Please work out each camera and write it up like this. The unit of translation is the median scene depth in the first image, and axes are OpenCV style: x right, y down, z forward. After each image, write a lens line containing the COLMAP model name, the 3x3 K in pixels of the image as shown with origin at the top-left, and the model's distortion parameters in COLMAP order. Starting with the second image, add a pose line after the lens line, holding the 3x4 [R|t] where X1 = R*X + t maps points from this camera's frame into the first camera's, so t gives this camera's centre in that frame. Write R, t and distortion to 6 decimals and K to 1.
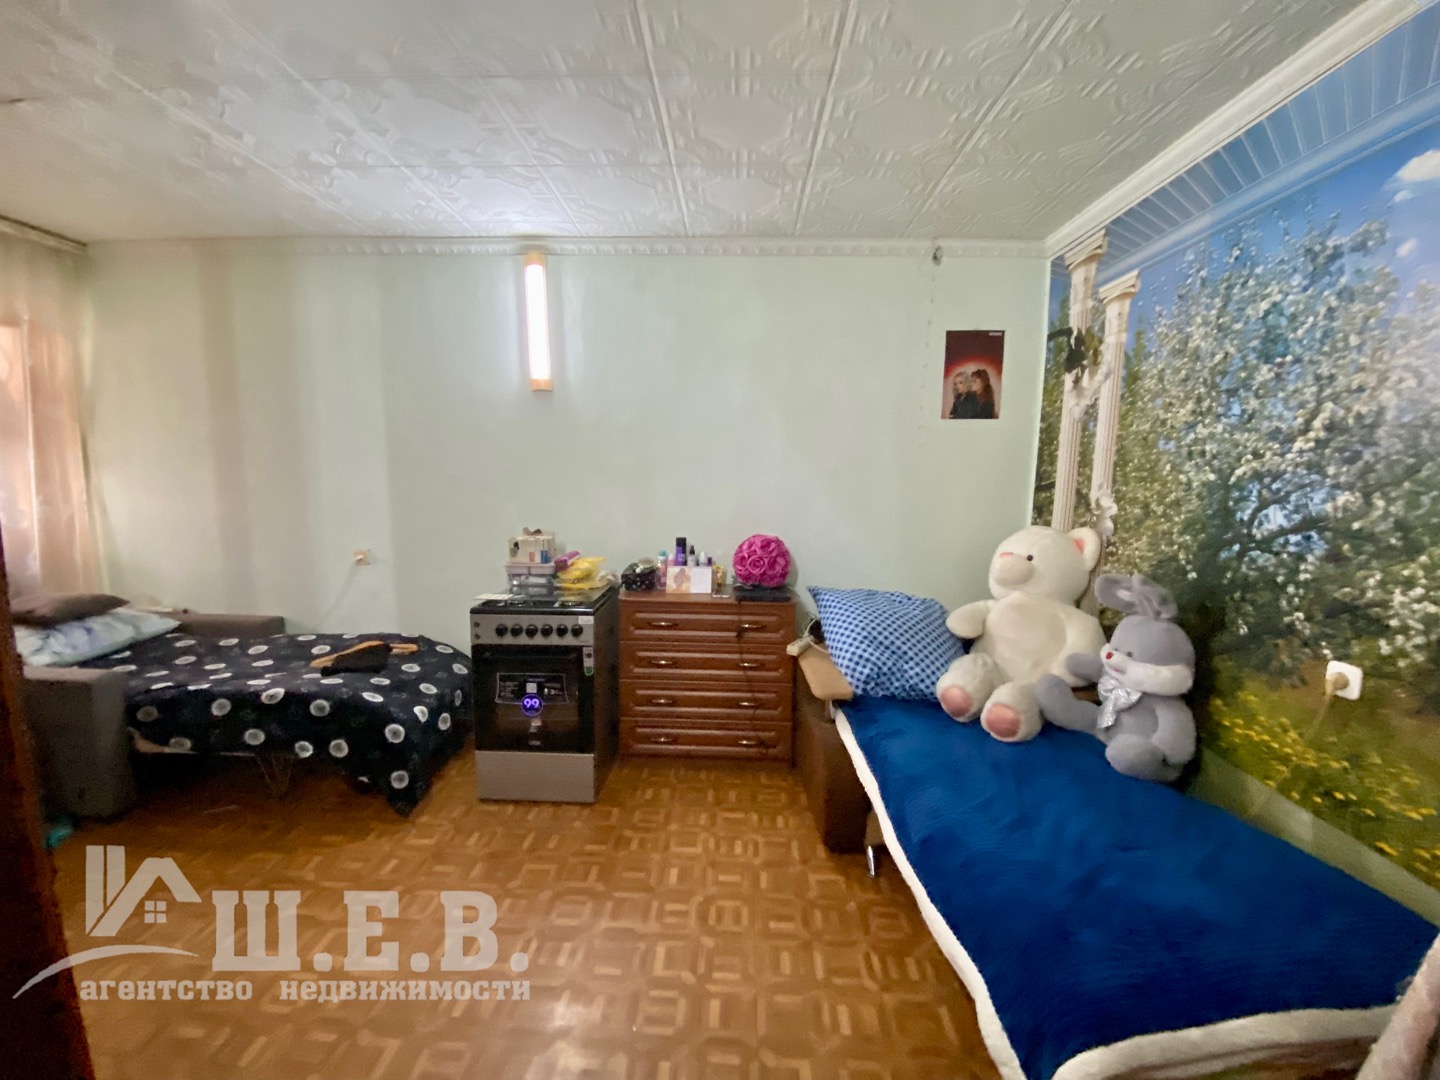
lens RADIAL K [[577.4, 0, 720.0], [0, 577.4, 540.0], [0, 0, 1]] dist [0.101845, -0.044712]
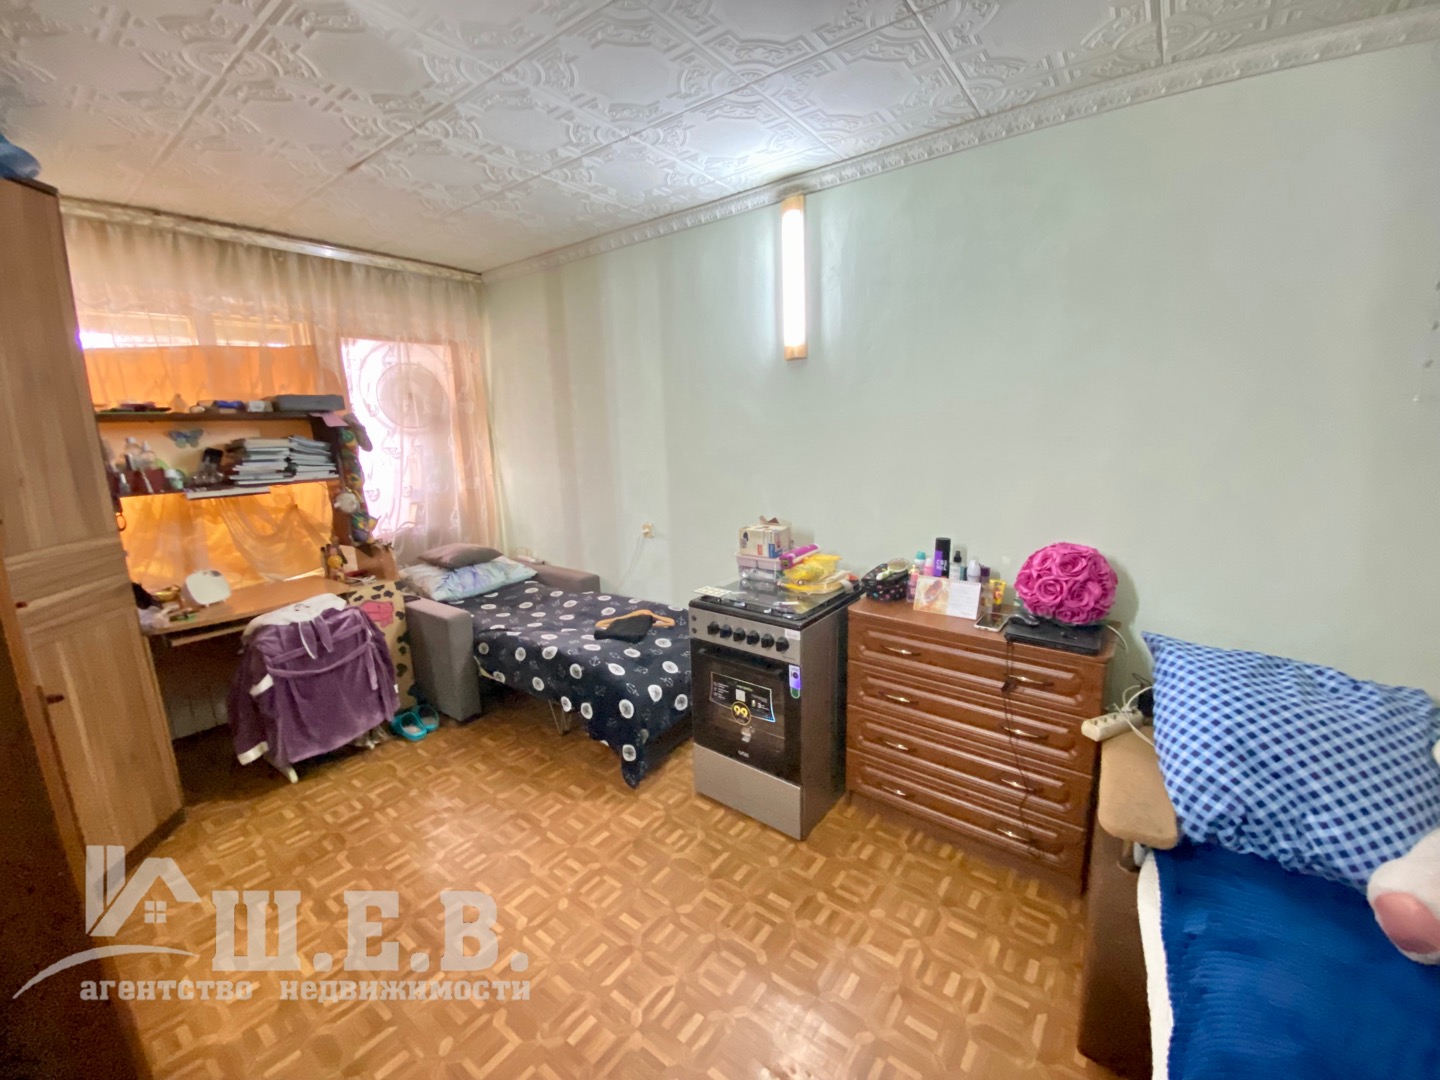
lens RADIAL K [[577.9, 0, 751.9], [0, 577.9, 535.4], [0, 0, 1]] dist [0.073534, -0.044011]
pose [[0.832001, 0.085806, -0.548098, 0.163361], [-0.044667, 0.995120, 0.087985, -0.074783], [0.552972, -0.048722, 0.831774, 0.259132]]
